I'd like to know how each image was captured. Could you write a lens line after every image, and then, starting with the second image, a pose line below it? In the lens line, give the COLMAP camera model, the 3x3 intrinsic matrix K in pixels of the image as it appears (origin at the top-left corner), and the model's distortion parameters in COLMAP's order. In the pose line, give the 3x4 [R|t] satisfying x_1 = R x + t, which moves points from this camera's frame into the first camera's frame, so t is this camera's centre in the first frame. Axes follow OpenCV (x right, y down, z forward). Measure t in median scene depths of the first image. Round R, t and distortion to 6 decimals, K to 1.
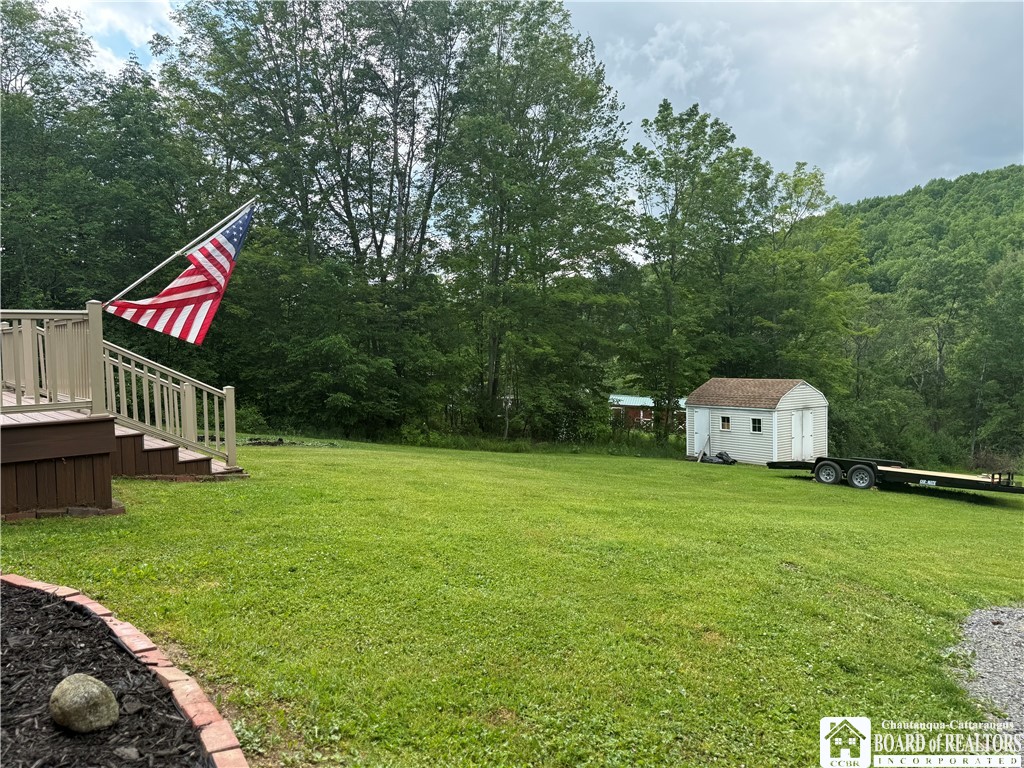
lens RADIAL K [[705.9, 0, 512.0], [0, 705.9, 384.0], [0, 0, 1]] dist [0.274629, -0.385140]
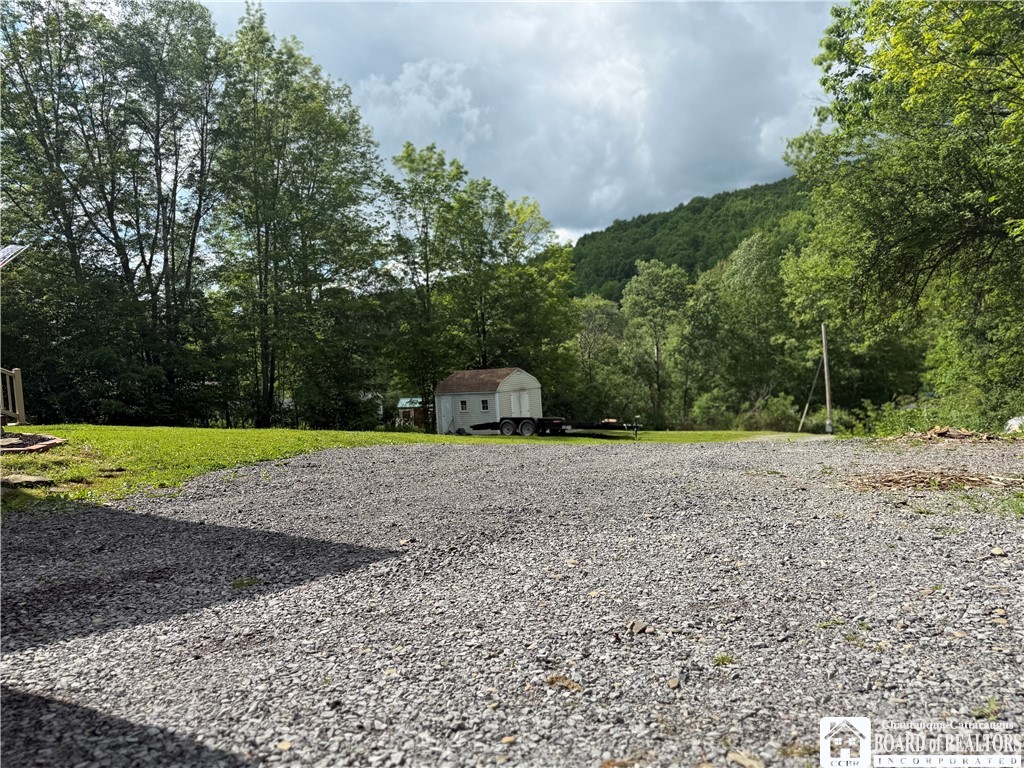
lens RADIAL K [[718.8, 0, 508.0], [0, 718.8, 387.5], [0, 0, 1]] dist [0.060620, -0.070125]
pose [[0.967067, -0.058129, 0.247795, 0.053824], [0.060893, 0.998138, -0.003500, 0.026138], [-0.247130, 0.018473, 0.968806, -0.174029]]
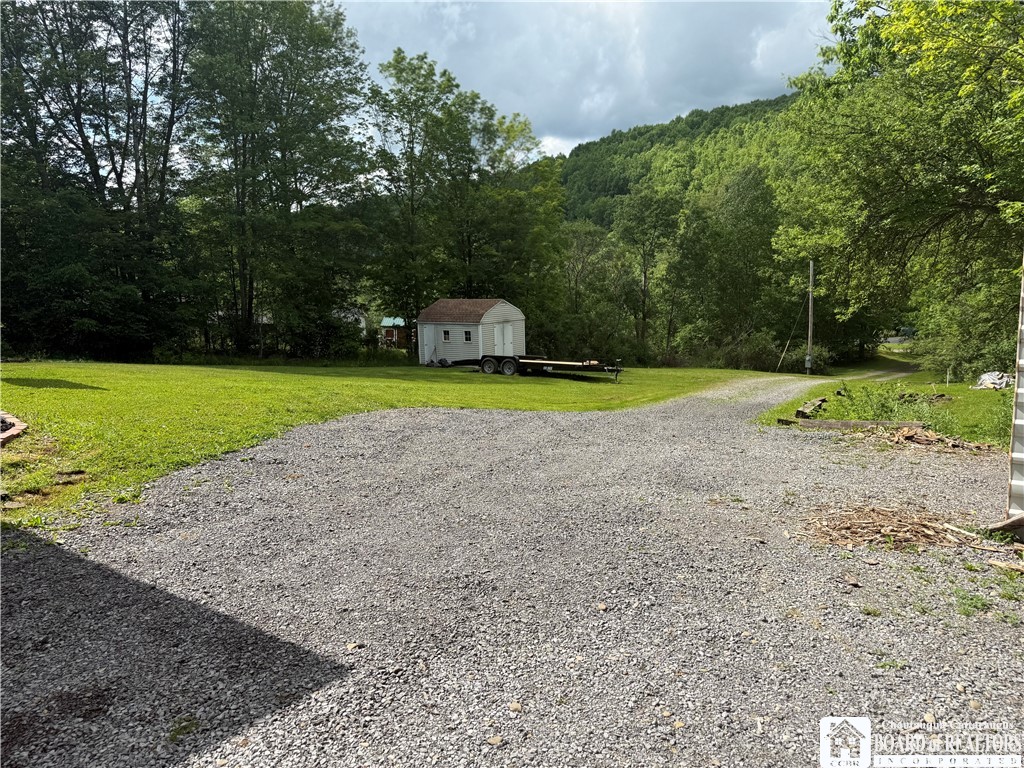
lens RADIAL K [[720.1, 0, 510.6], [0, 720.1, 389.5], [0, 0, 1]] dist [0.041975, -0.037723]
pose [[0.962666, -0.053876, 0.265275, 0.059222], [0.022922, 0.992698, 0.118431, 0.002842], [-0.269718, -0.107929, 0.956872, -0.171039]]
